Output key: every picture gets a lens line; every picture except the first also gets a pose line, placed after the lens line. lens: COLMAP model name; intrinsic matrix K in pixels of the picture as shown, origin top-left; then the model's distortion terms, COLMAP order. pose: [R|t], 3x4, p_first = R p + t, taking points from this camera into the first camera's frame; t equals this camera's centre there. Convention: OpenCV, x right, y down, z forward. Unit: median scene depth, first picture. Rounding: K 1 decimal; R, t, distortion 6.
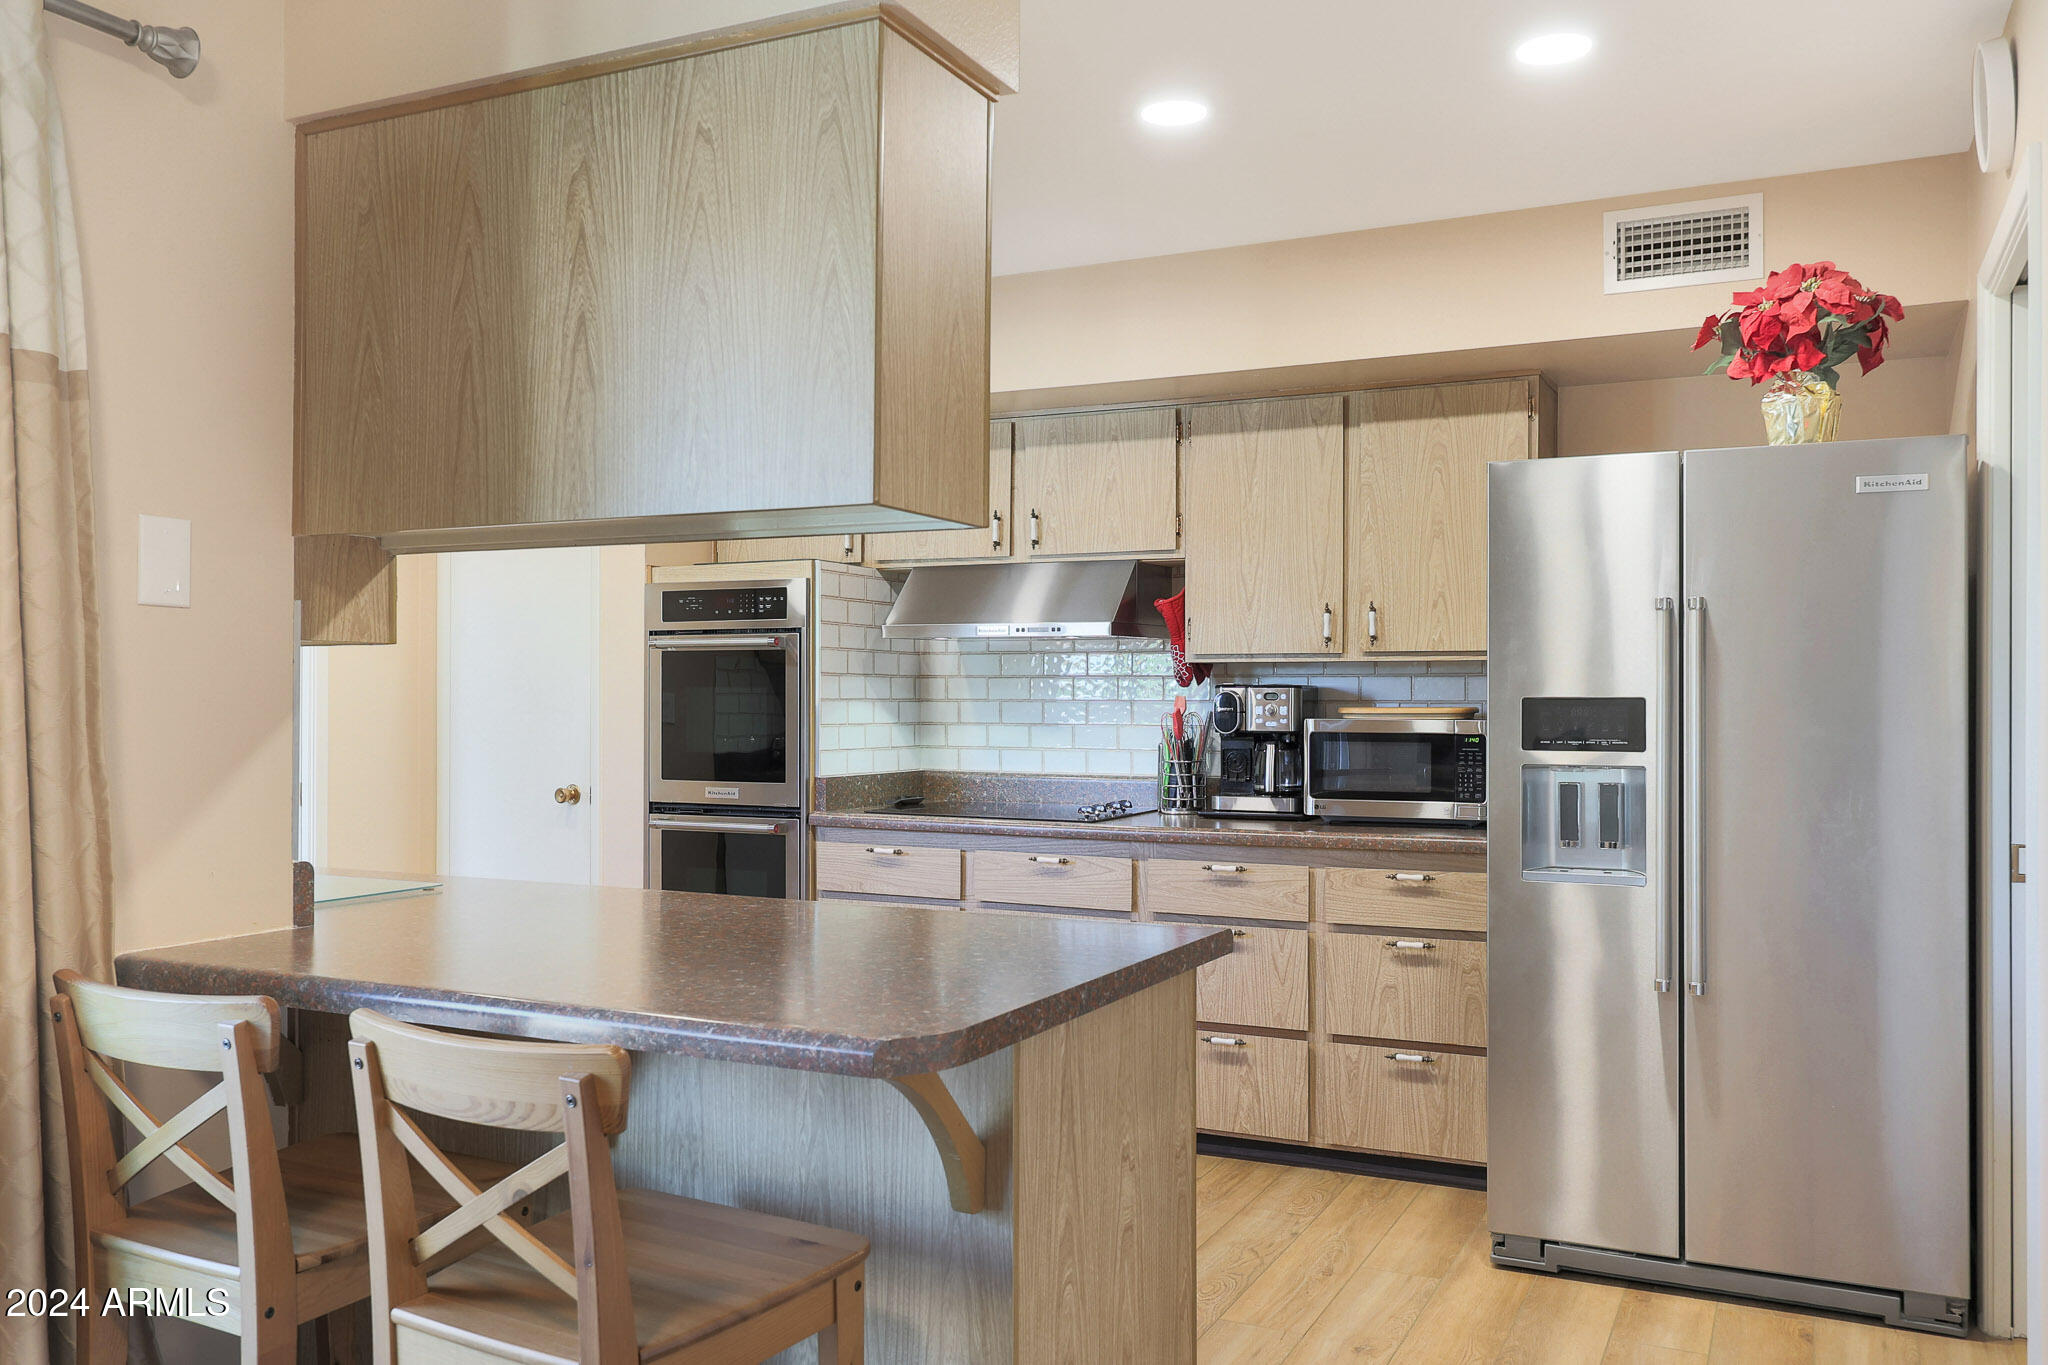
lens RADIAL K [[1619.5, 0, 1033.2], [0, 1619.5, 690.1], [0, 0, 1]] dist [-0.003657, 0.002202]
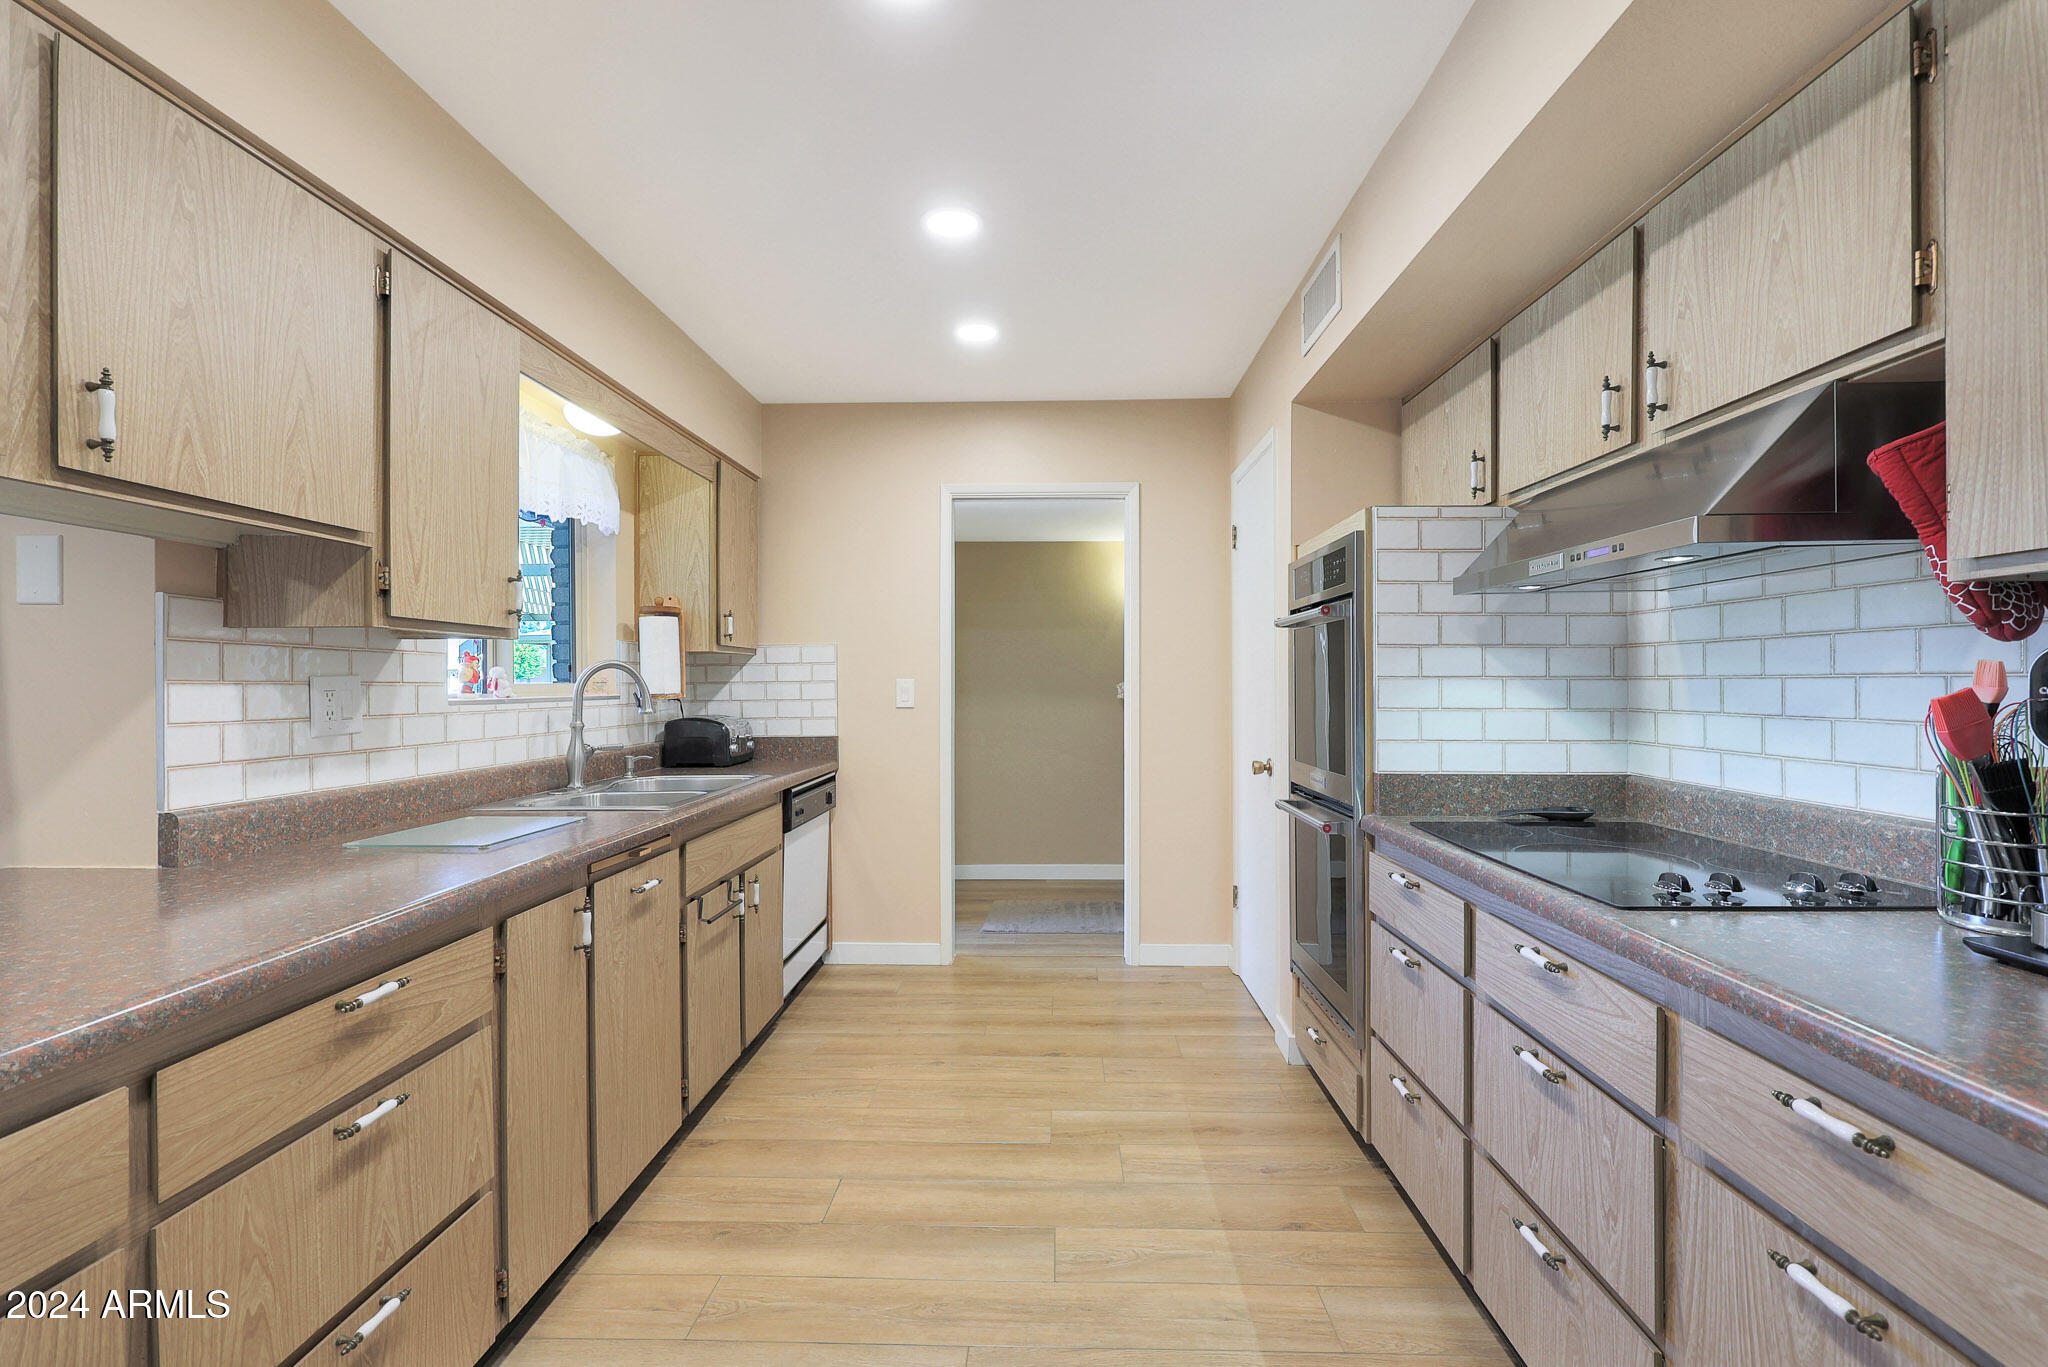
lens RADIAL K [[887.4, 0, 1031.6], [0, 887.4, 684.4], [0, 0, 1]] dist [0.001878, -0.000163]
pose [[0.413684, 0.000116, -0.910421, 0.195764], [0.006181, 0.999977, 0.002936, 0.006833], [0.910400, -0.006842, 0.413674, 0.637684]]
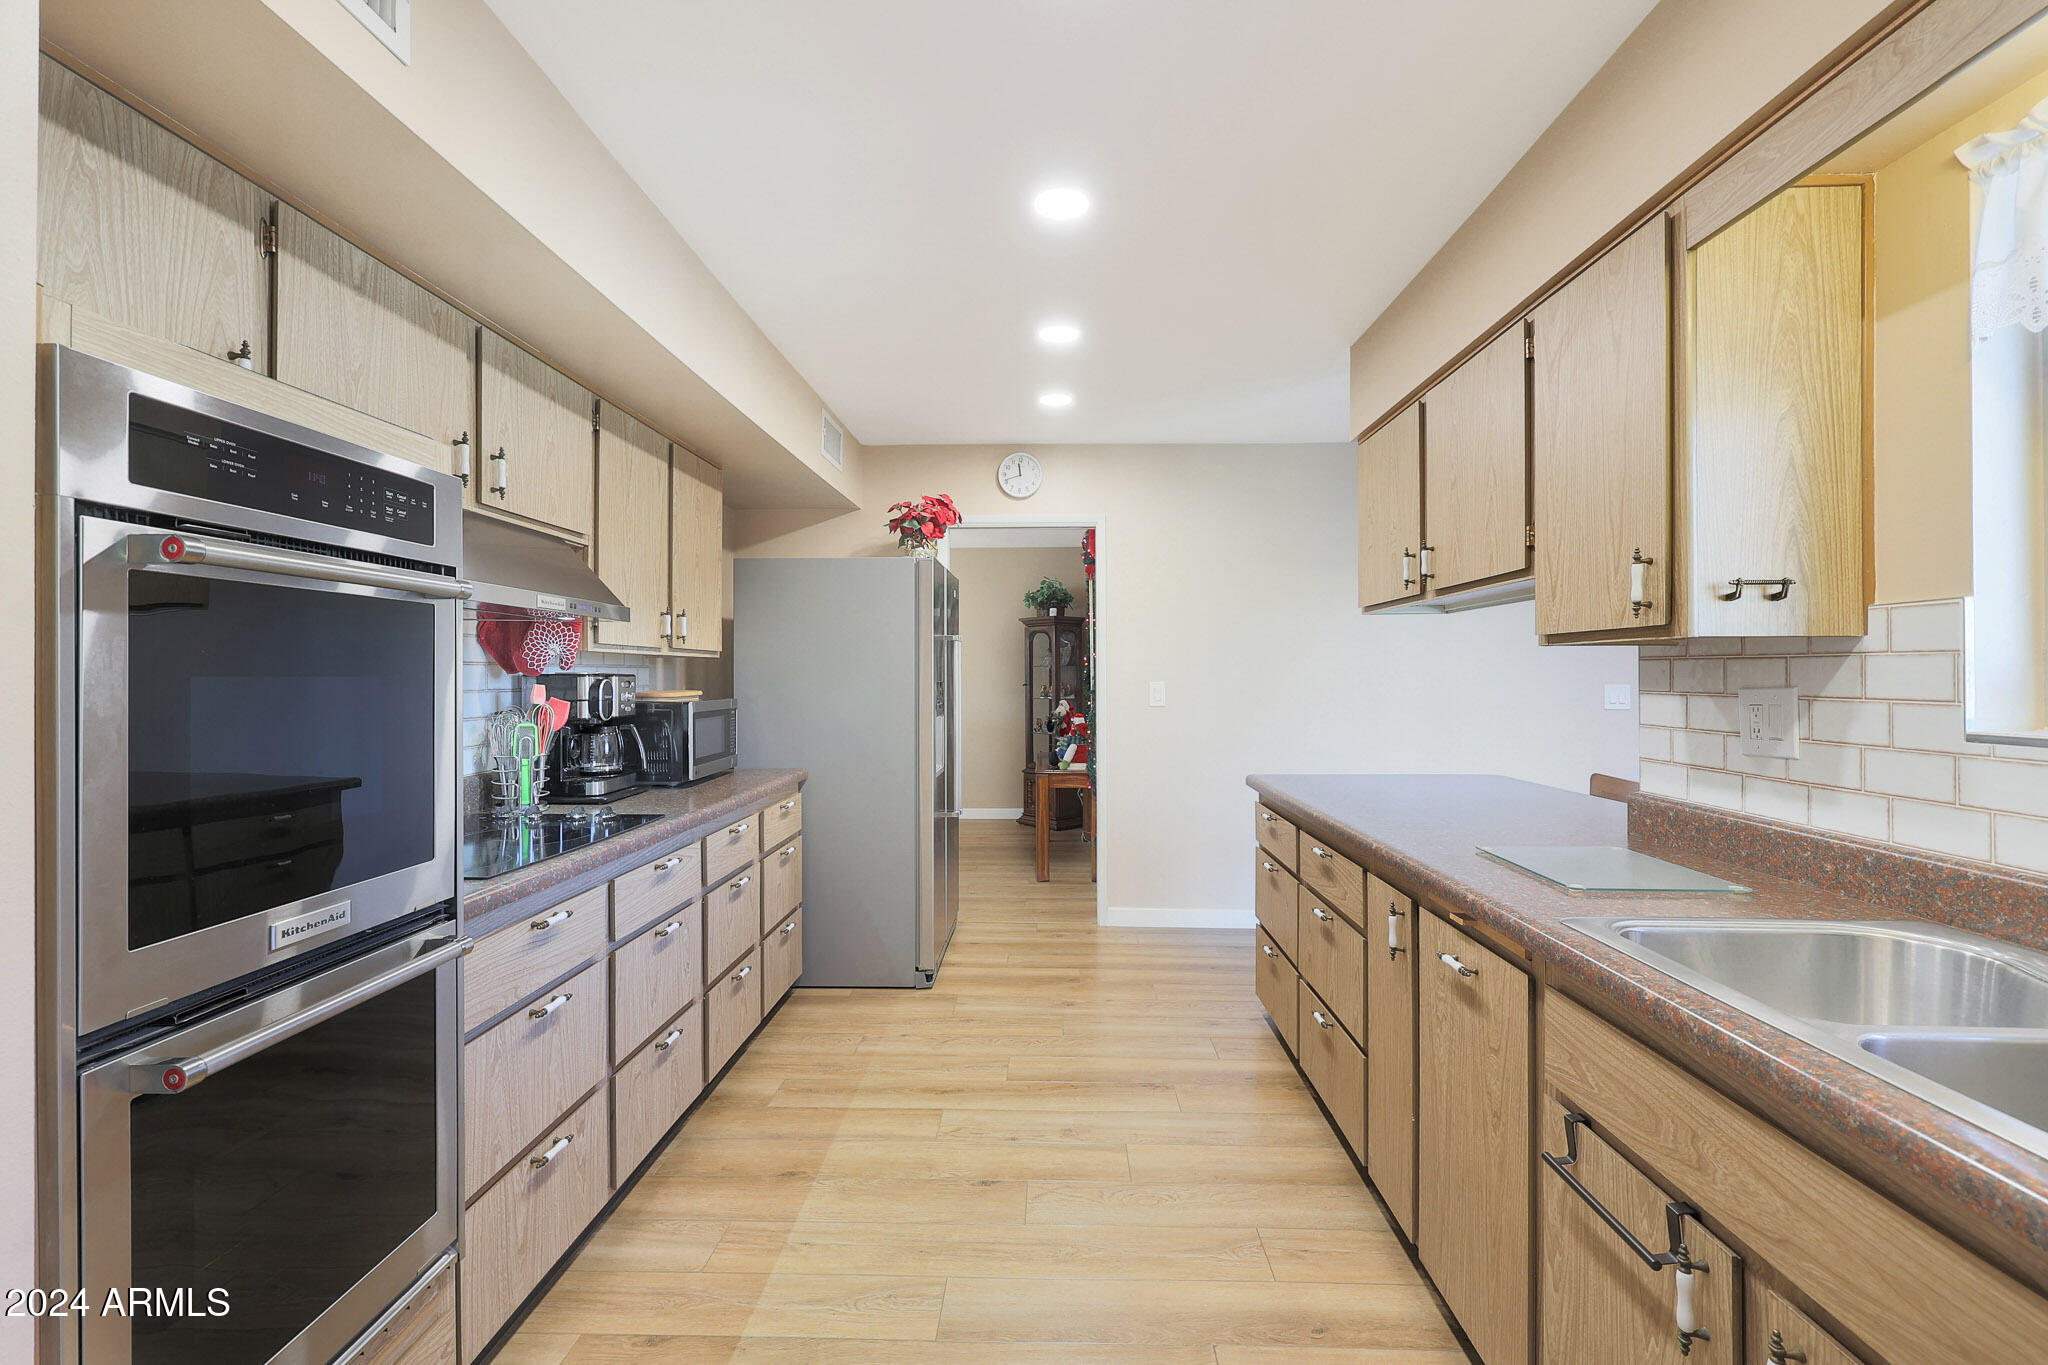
lens RADIAL K [[887.4, 0, 1035.9], [0, 887.4, 678.7], [0, 0, 1]] dist [0.001878, -0.000163]
pose [[-0.418513, -0.001879, 0.908209, -0.481892], [-0.000934, 0.999998, 0.001638, -0.001597], [-0.908210, -0.000162, -0.418514, 0.916182]]
